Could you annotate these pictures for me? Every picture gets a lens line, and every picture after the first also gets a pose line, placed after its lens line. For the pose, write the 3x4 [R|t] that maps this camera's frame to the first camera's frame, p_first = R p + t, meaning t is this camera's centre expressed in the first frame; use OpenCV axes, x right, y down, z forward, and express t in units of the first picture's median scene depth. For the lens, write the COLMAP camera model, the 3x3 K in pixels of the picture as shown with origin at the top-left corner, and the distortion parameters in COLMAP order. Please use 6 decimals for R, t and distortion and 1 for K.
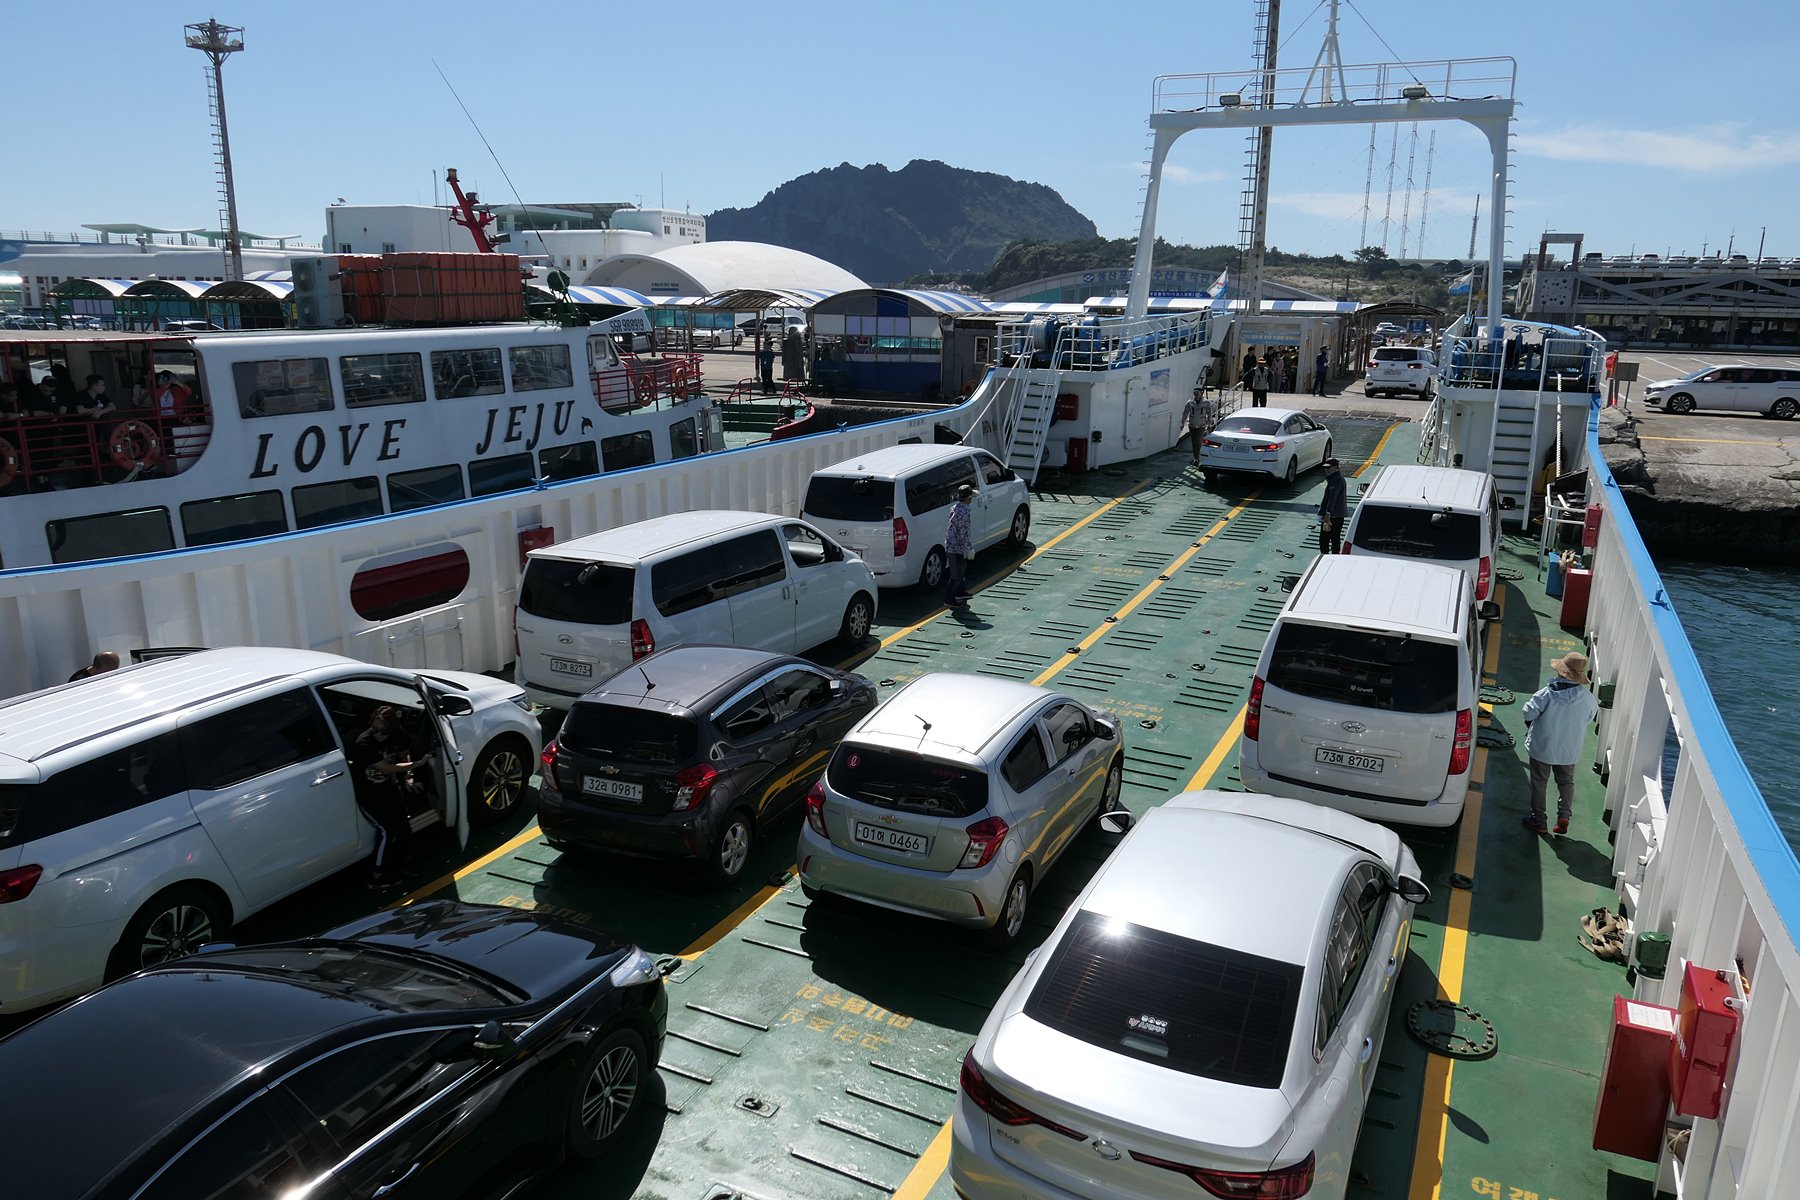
lens RADIAL K [[1213.4, 0, 900.0], [0, 1213.4, 600.0], [0, 0, 1]] dist [-0.028859, 0.006937]
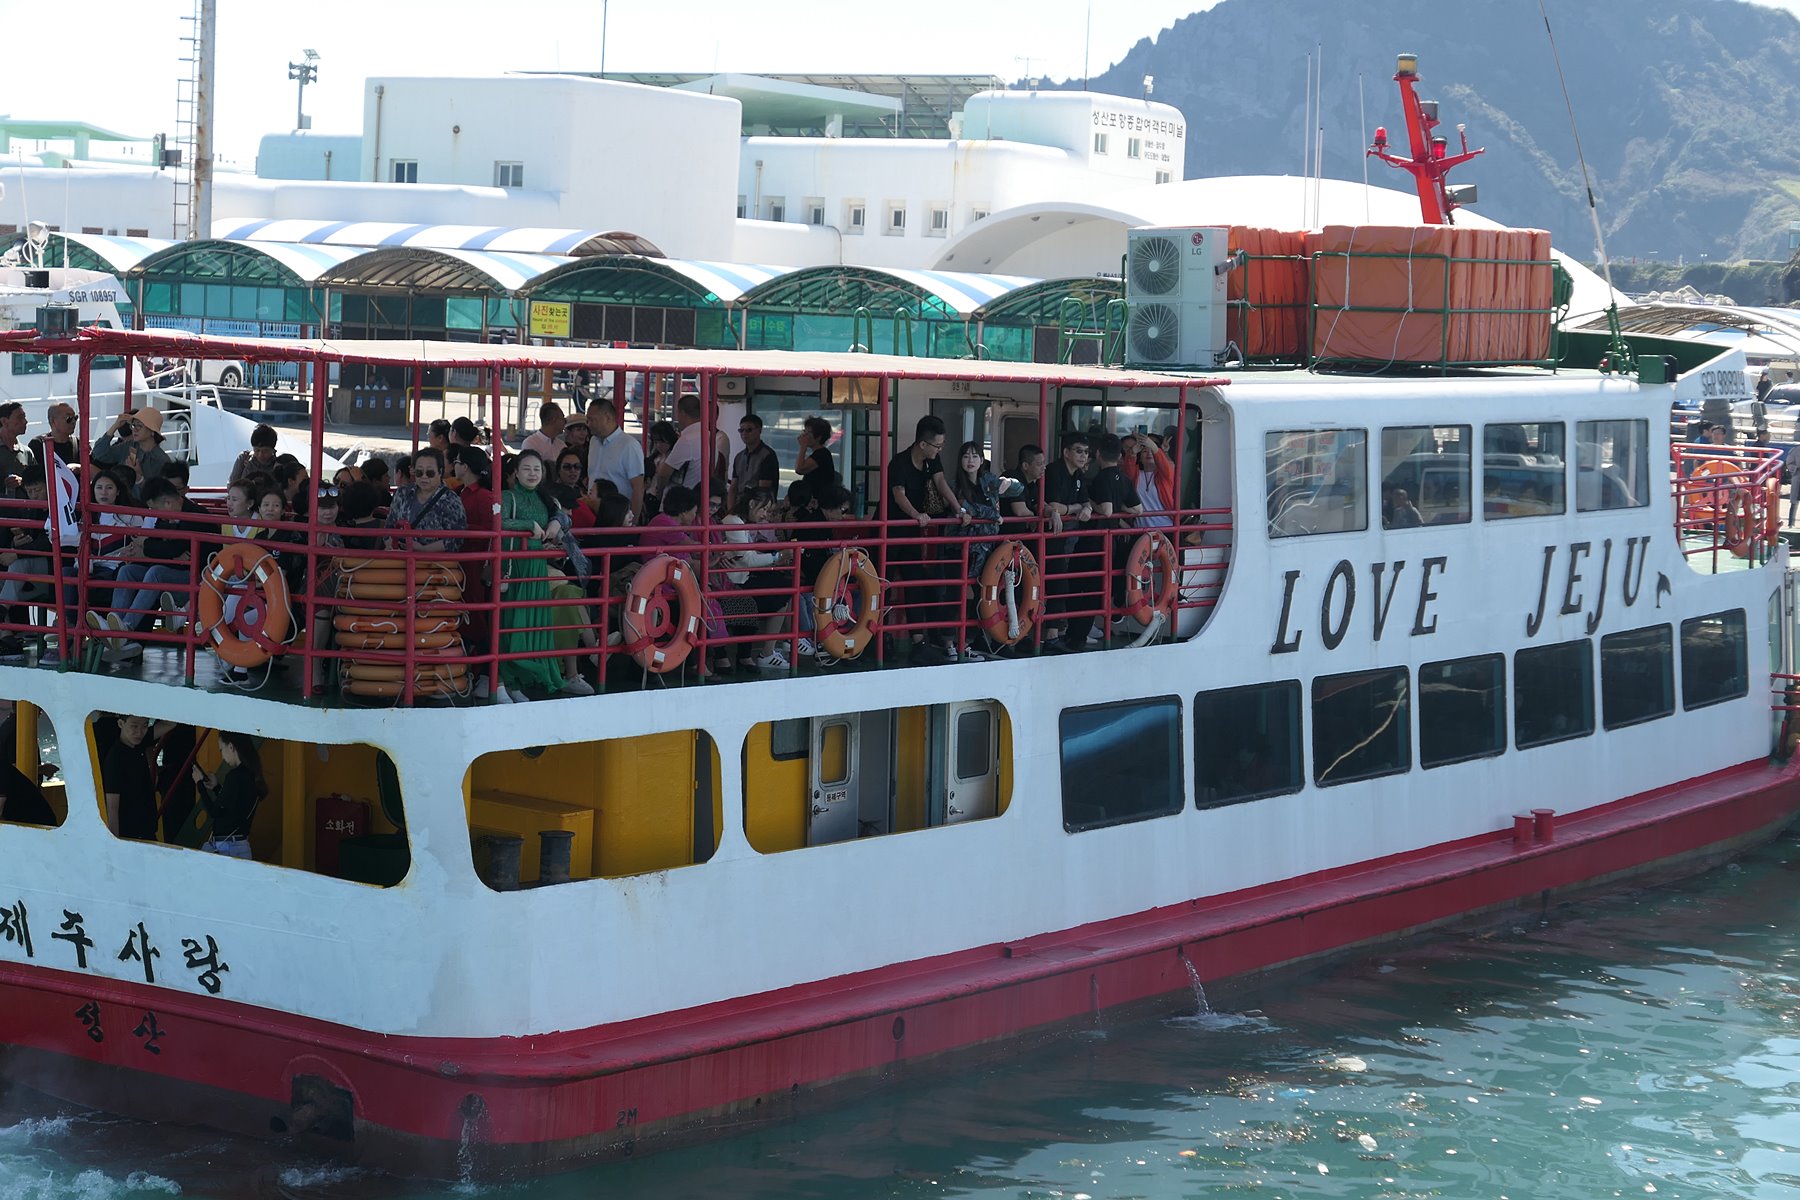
lens RADIAL K [[3522.4, 0, 900.0], [0, 3522.4, 600.0], [0, 0, 1]] dist [-0.082160, 0.416817]
pose [[0.993950, 0.036042, -0.103756, -0.417116], [-0.052368, 0.985854, -0.159215, 0.093570], [0.096550, 0.163685, 0.981777, -0.371134]]
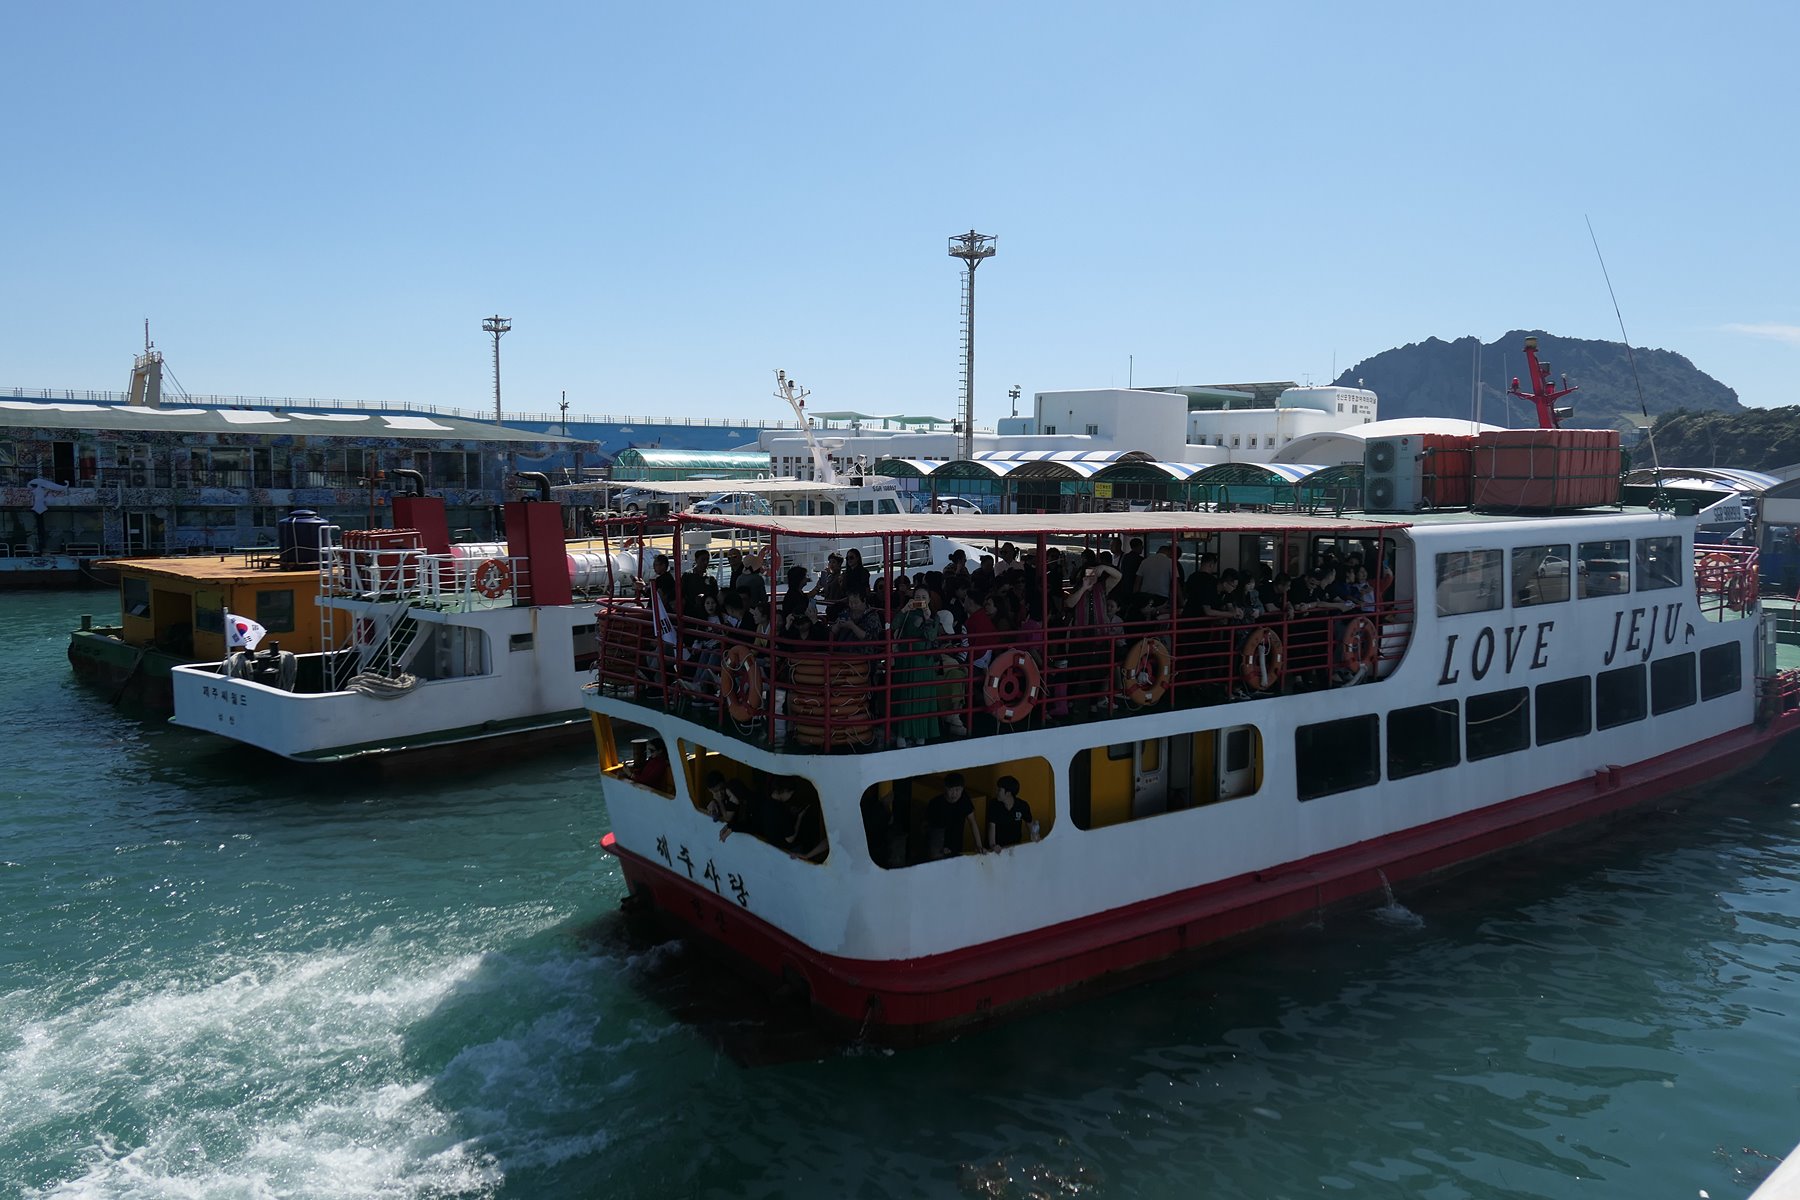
lens RADIAL K [[1213.4, 0, 900.0], [0, 1213.4, 600.0], [0, 0, 1]] dist [-0.028859, 0.006937]
pose [[0.903276, 0.040630, -0.427132, -0.401435], [-0.100703, 0.987774, -0.119001, -0.015581], [0.417075, 0.150504, 0.896324, 0.043448]]
